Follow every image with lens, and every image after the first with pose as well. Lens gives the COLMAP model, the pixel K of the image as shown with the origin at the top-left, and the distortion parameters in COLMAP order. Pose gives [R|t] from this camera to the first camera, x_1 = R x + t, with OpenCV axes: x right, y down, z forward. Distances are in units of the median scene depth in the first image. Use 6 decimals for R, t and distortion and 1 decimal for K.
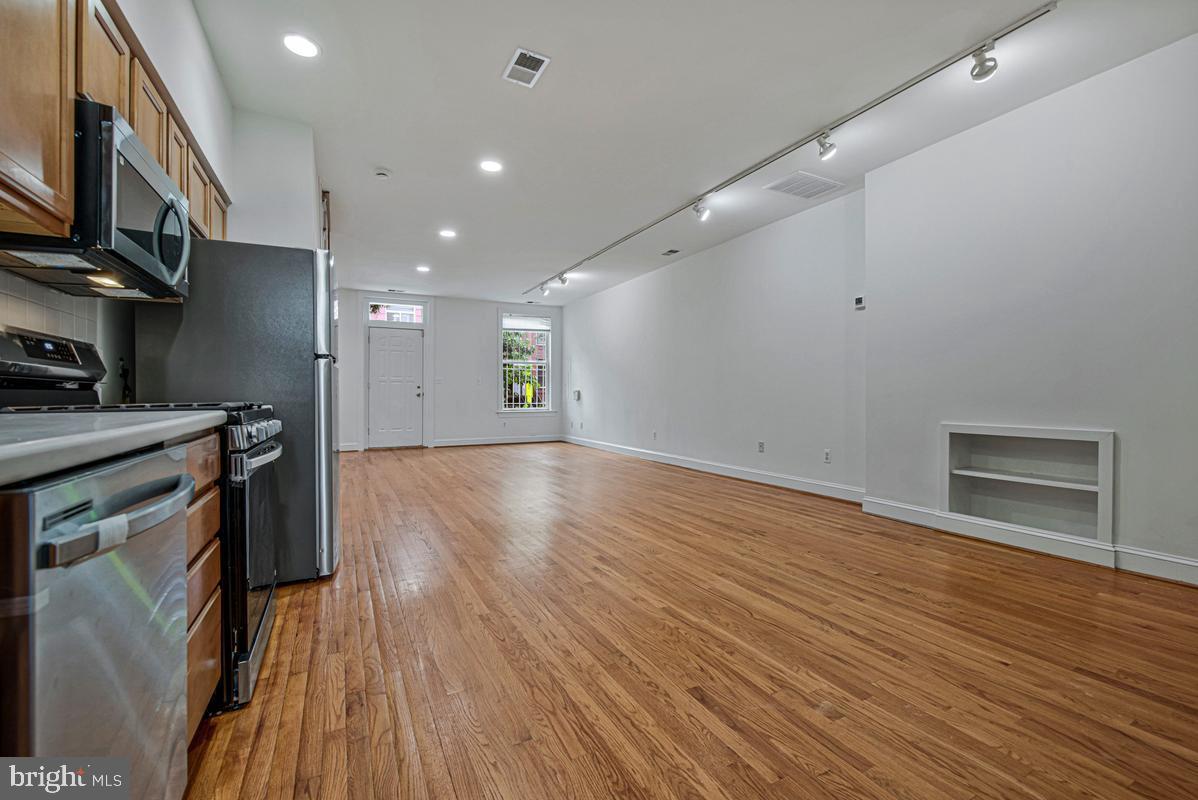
lens RADIAL K [[494.3, 0, 597.8], [0, 494.3, 396.8], [0, 0, 1]] dist [0.000099, -0.009867]
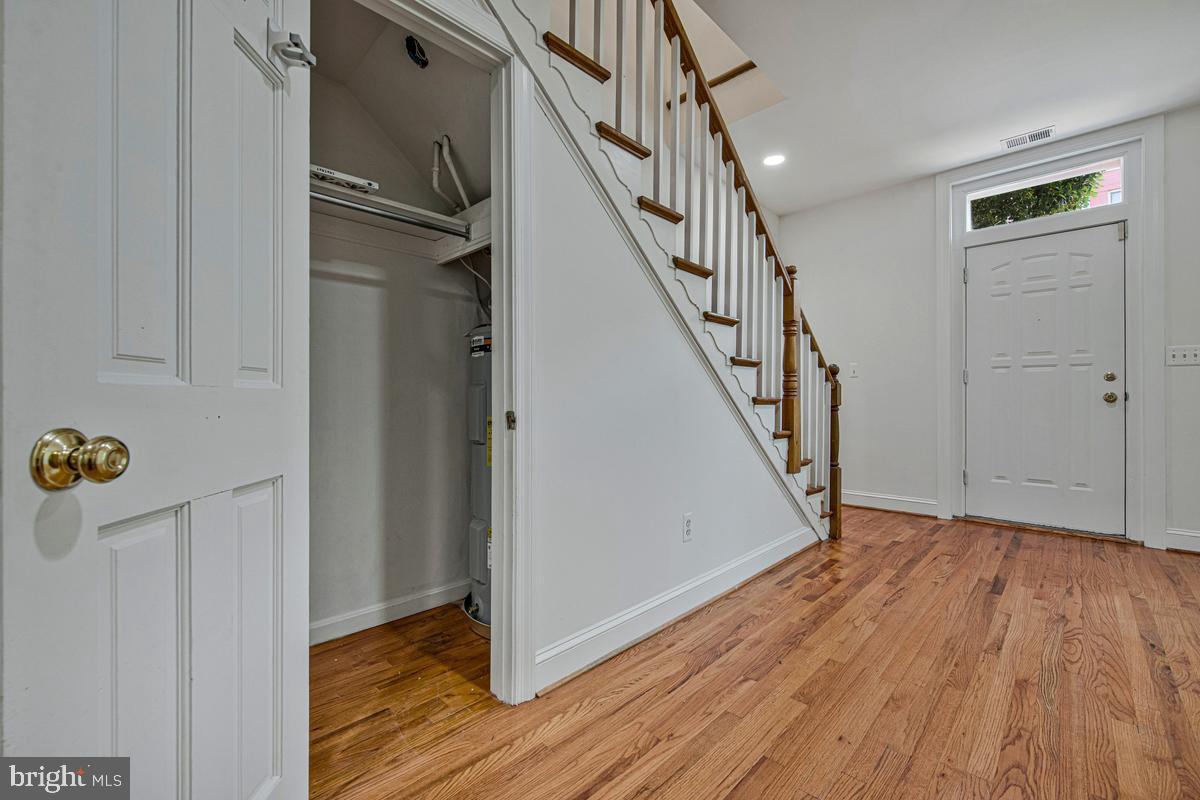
lens RADIAL K [[492.3, 0, 599.7], [0, 492.3, 399.4], [0, 0, 1]] dist [-0.024748, 0.003082]
pose [[0.301738, -0.002490, -0.953388, -0.490009], [-0.003270, 0.999988, -0.003647, -0.004161], [0.953385, 0.004218, 0.301726, 1.928518]]
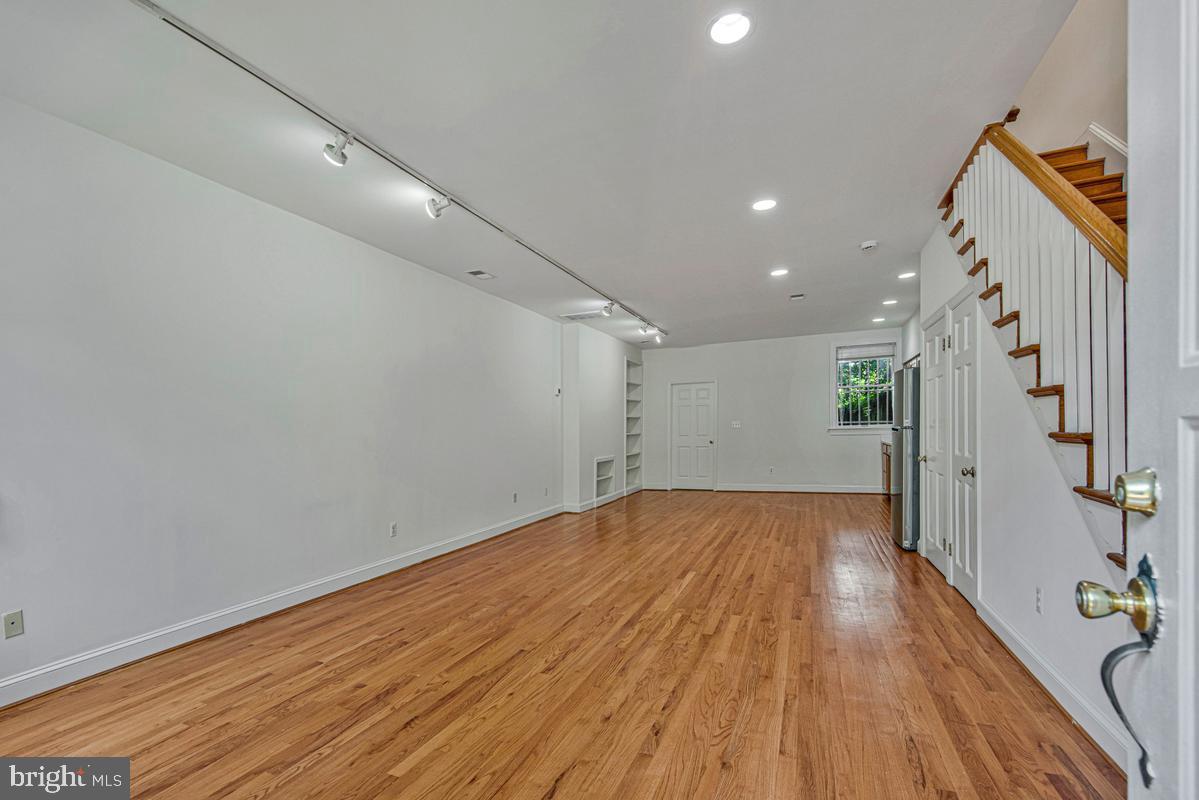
lens RADIAL K [[504.4, 0, 587.0], [0, 504.4, 427.2], [0, 0, 1]] dist [-0.000747, -0.000207]
pose [[-0.625671, 0.020242, 0.779824, -1.527888], [0.022410, 0.999717, -0.007969, -0.099101], [-0.779765, 0.012490, -0.625948, 3.615267]]
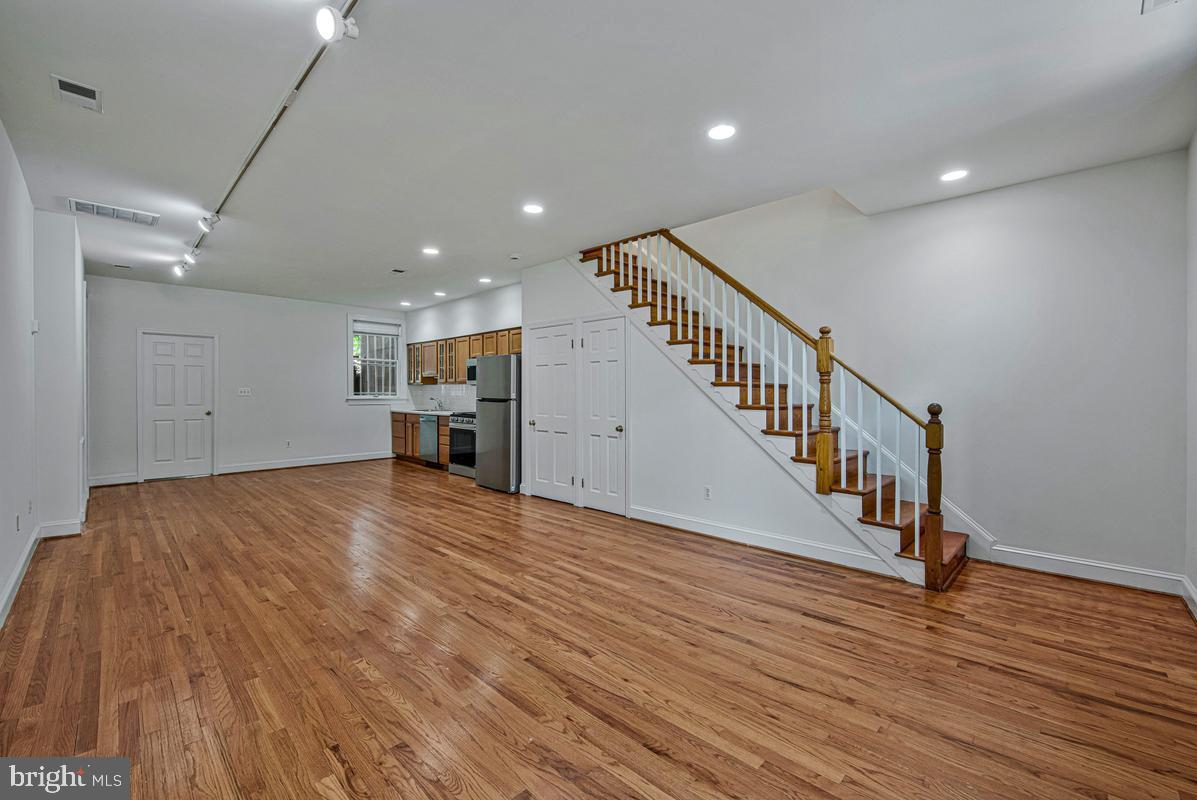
lens RADIAL K [[497.1, 0, 571.1], [0, 497.1, 403.9], [0, 0, 1]] dist [0.001041, -0.000136]
pose [[-0.964436, 0.001284, -0.264312, -0.361117], [-0.004265, 0.999782, 0.020419, -0.122953], [0.264281, 0.020820, -0.964221, 3.964983]]
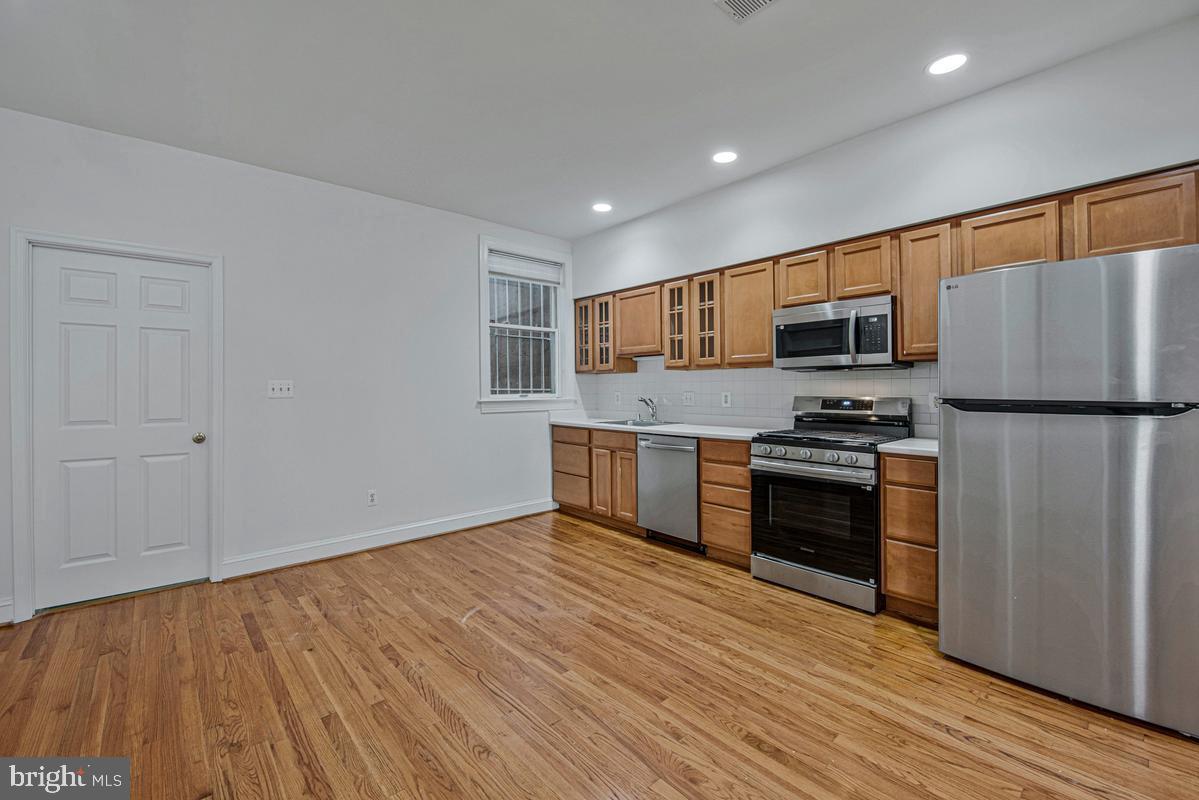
lens RADIAL K [[501.9, 0, 594.2], [0, 501.9, 390.6], [0, 0, 1]] dist [-0.013715, -0.000285]
pose [[-0.972340, 0.007690, -0.233445, 0.290591], [0.006562, 0.999963, 0.005611, -0.125791], [0.233479, 0.003924, -0.972354, 1.876730]]
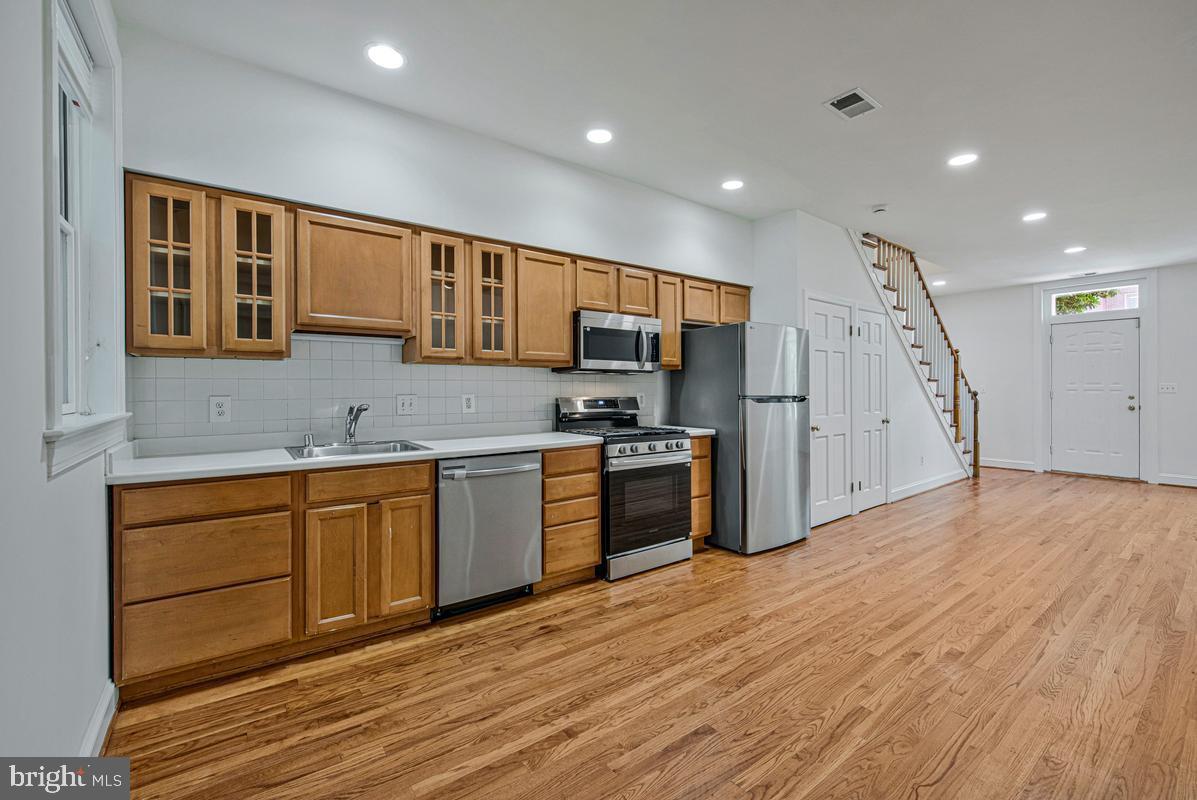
lens RADIAL K [[493.9, 0, 597.3], [0, 493.9, 396.8], [0, 0, 1]] dist [0.000099, -0.009867]
pose [[0.152406, 0.010241, -0.988265, 0.853450], [0.003529, 0.999934, 0.010906, -0.115496], [0.988312, -0.005149, 0.152360, 0.398978]]
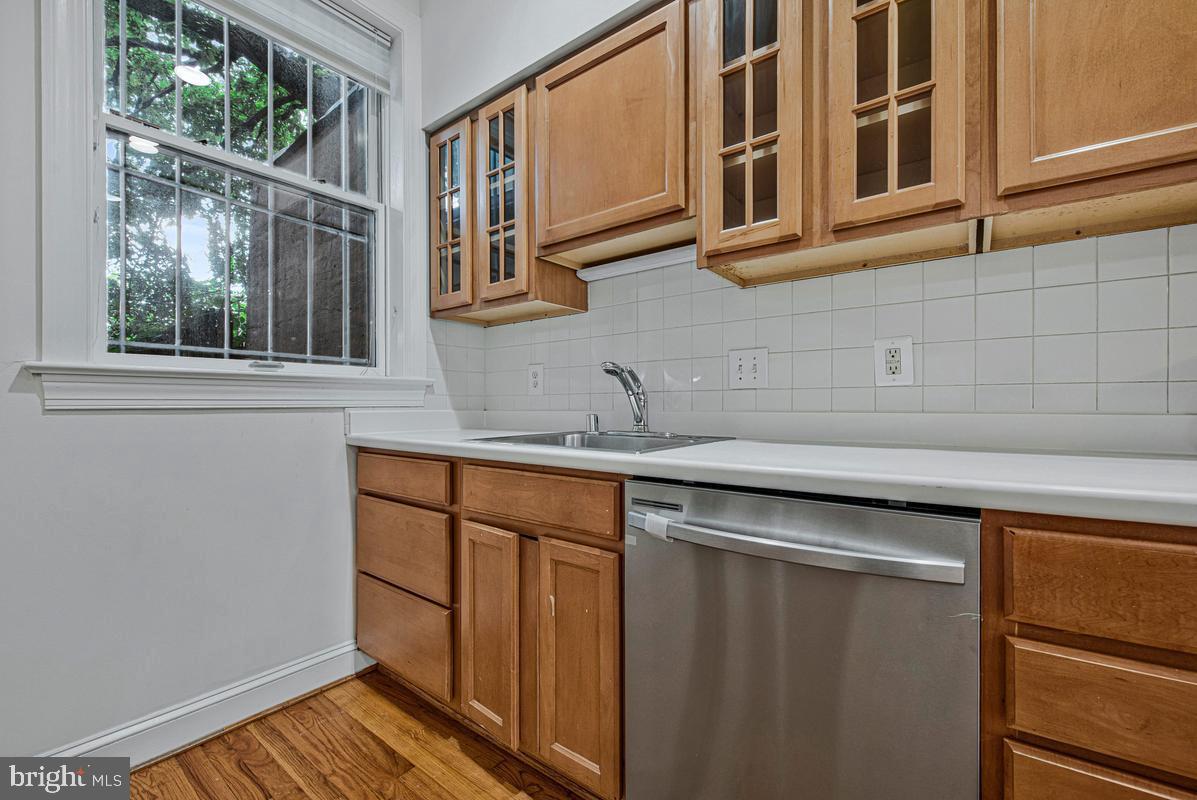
lens RADIAL K [[494.6, 0, 597.1], [0, 494.6, 411.4], [0, 0, 1]] dist [-0.010873, -0.000262]
pose [[-0.906907, 0.005095, -0.421301, -0.048487], [0.000145, 0.999931, 0.011781, -0.033418], [0.421332, 0.010623, -0.906844, 0.616235]]
